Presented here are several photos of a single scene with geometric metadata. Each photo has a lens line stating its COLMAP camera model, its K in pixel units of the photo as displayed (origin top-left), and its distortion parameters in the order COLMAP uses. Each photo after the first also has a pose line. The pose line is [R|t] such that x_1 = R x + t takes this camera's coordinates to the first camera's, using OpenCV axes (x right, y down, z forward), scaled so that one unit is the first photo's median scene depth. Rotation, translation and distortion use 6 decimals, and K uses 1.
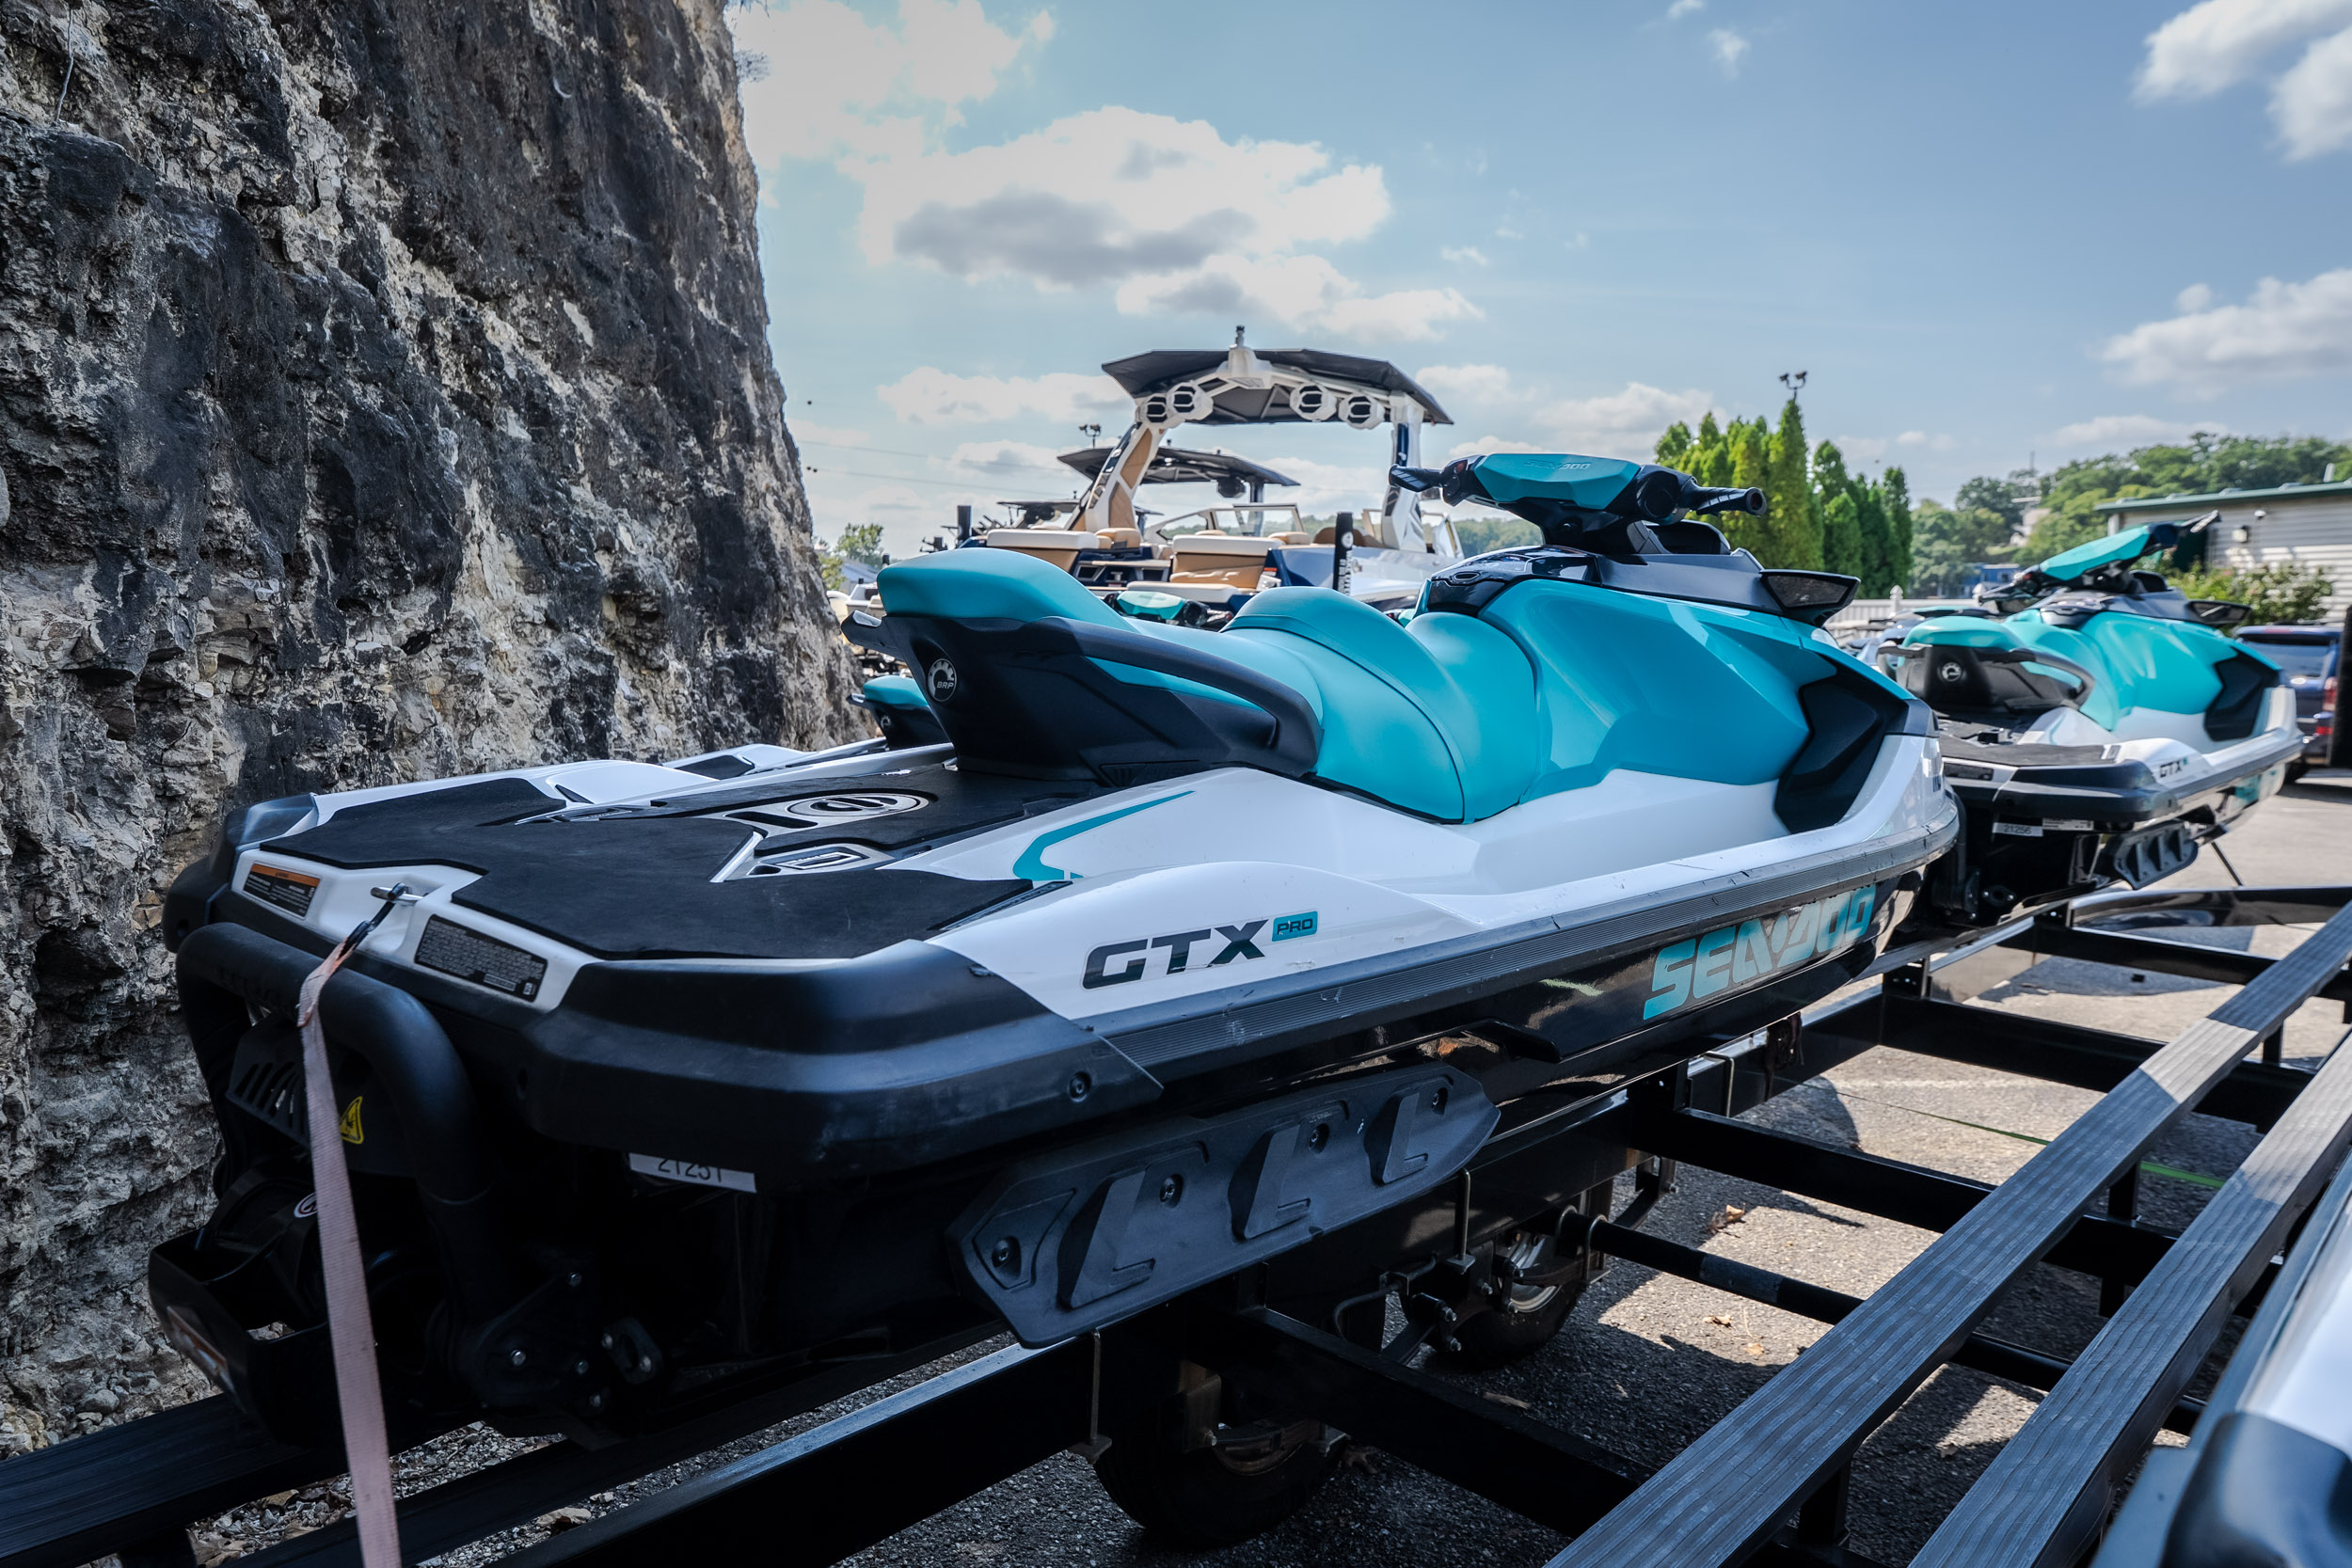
lens RADIAL K [[1604.1, 0, 1165.8], [0, 1604.1, 777.9], [0, 0, 1]] dist [0.001436, -0.000172]
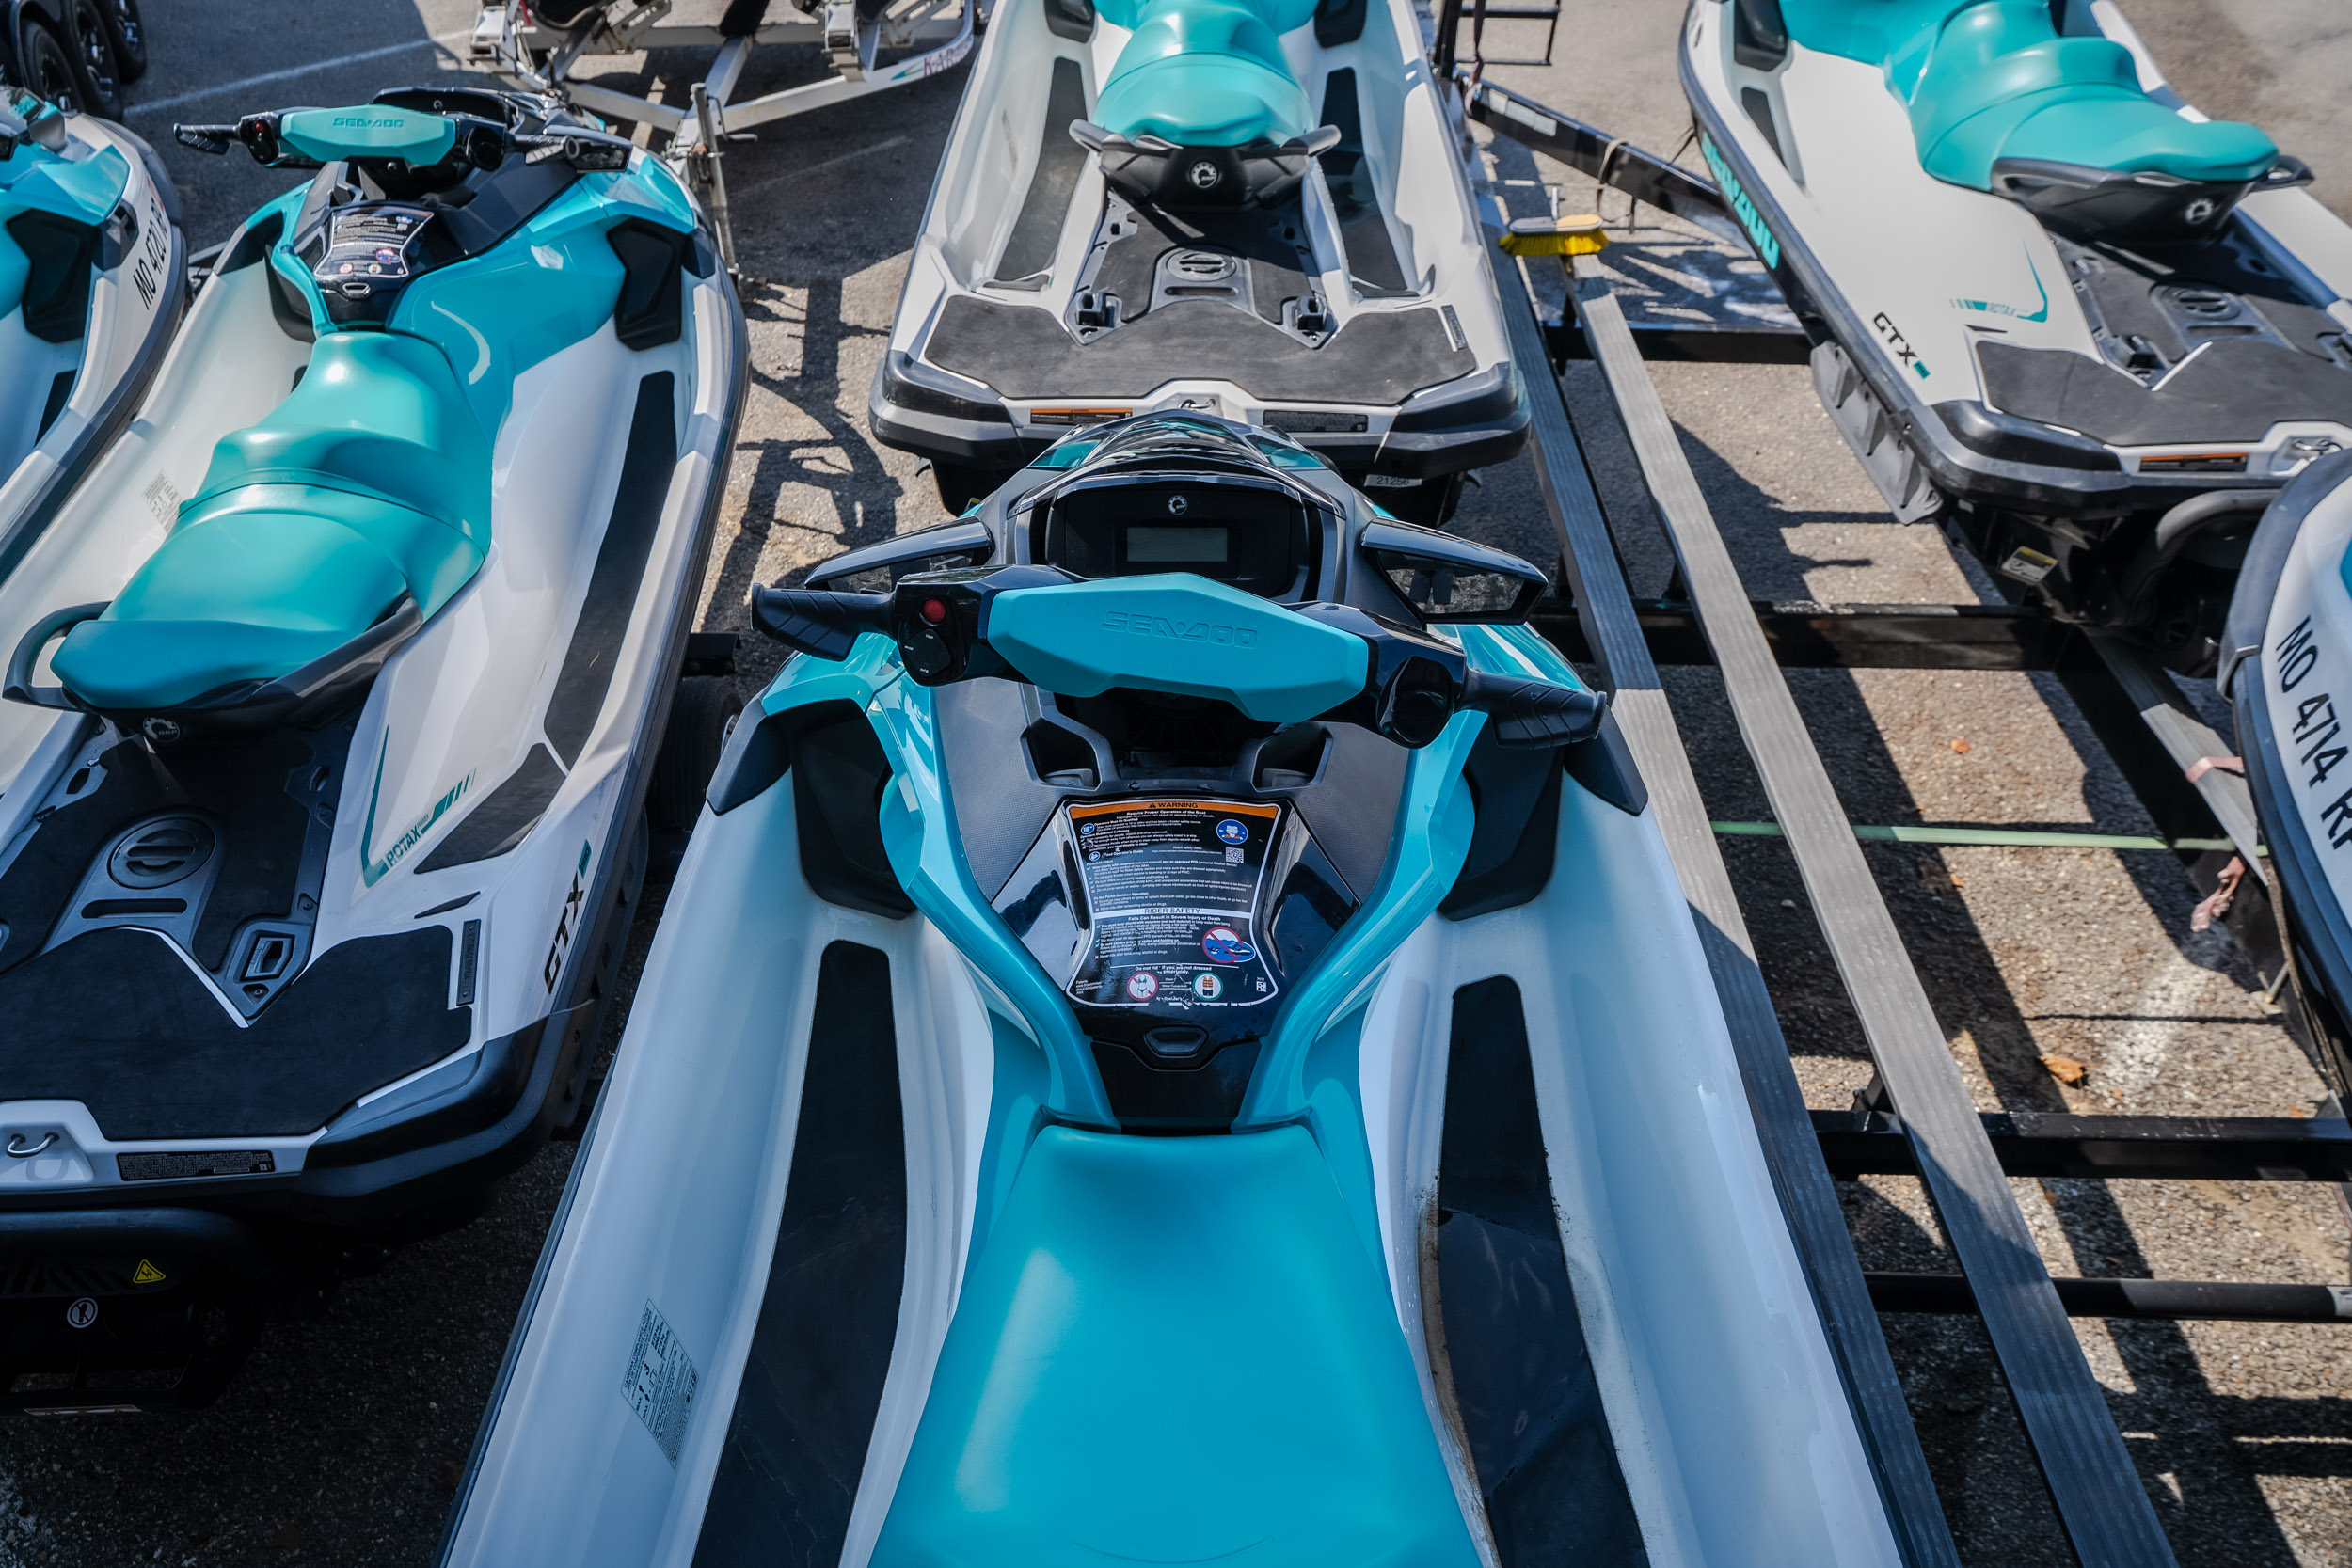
lens RADIAL K [[1684.0, 0, 1176.0], [0, 1684.0, 784.0], [0, 0, 1]] dist [-0.003772, 0.003320]
pose [[0.741487, -0.446177, 0.501122, -0.004424], [0.089956, 0.806228, 0.584726, -0.053656], [-0.664909, -0.388488, 0.637944, 0.077002]]
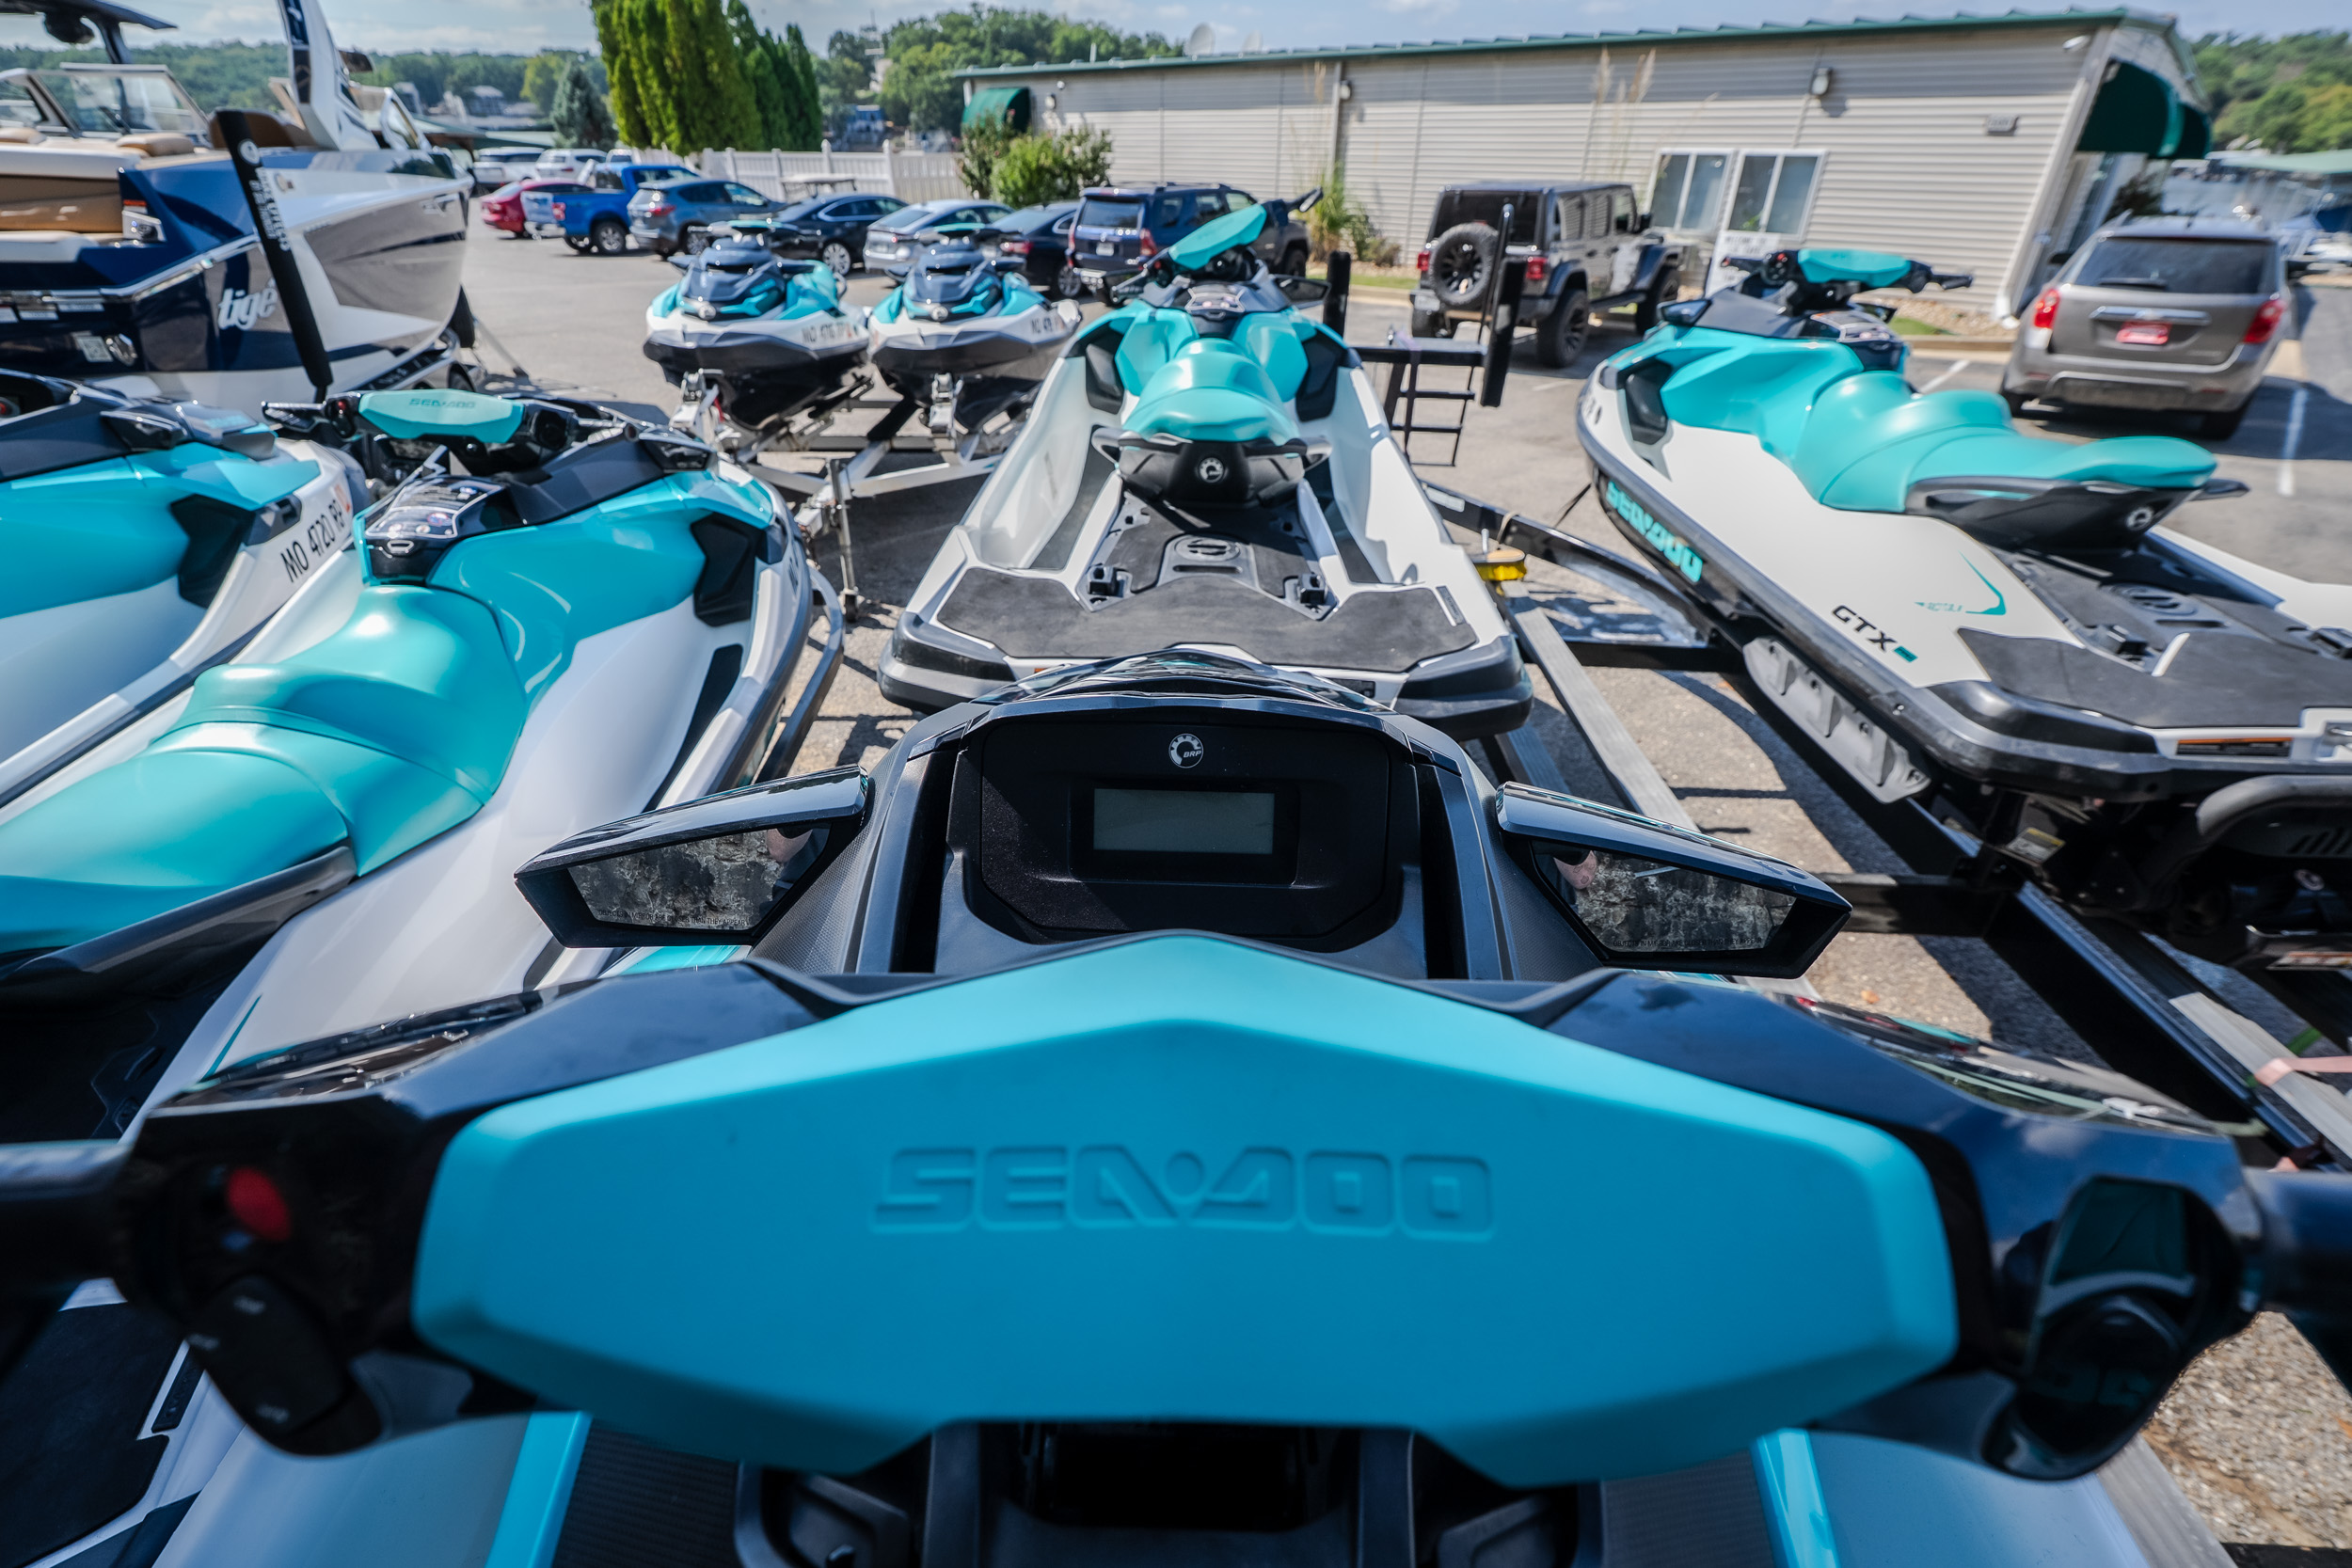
lens RADIAL K [[1056.9, 0, 1173.5], [0, 1056.9, 779.4], [0, 0, 1]] dist [-0.005703, 0.001996]
pose [[0.752439, -0.343987, 0.561701, 0.024214], [0.072437, 0.890835, 0.448514, -0.030508], [-0.654666, -0.296791, 0.695217, 0.112003]]
